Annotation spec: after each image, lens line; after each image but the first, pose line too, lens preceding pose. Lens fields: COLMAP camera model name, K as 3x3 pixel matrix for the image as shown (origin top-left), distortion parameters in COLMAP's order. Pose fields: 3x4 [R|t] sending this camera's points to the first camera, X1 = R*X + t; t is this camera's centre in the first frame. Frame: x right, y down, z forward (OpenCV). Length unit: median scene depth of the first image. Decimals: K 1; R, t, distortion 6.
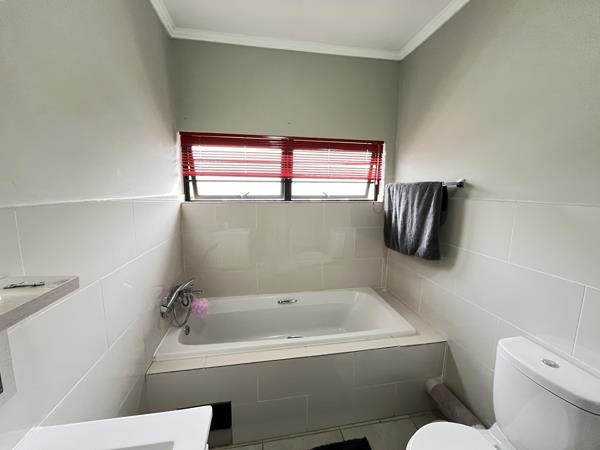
lens RADIAL K [[240.3, 0, 300.0], [0, 240.3, 225.0], [0, 0, 1]] dist [-0.001871, -0.000587]
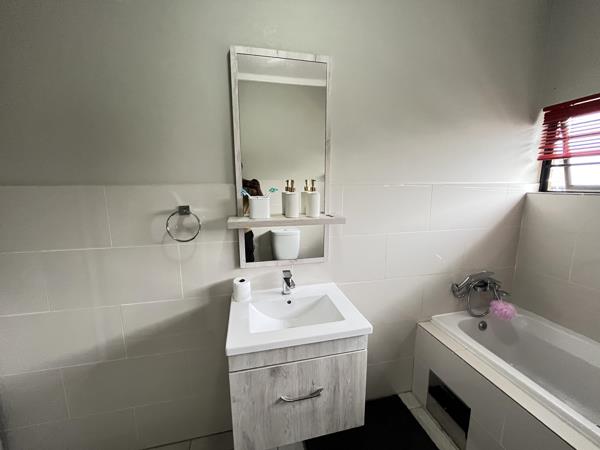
lens RADIAL K [[240.3, 0, 300.0], [0, 240.3, 225.0], [0, 0, 1]] dist [-0.001871, -0.000587]
pose [[0.057959, 0.176693, -0.982558, 0.353425], [-0.127873, 0.977419, 0.168226, -0.022021], [0.990096, 0.115893, 0.079244, 0.151436]]
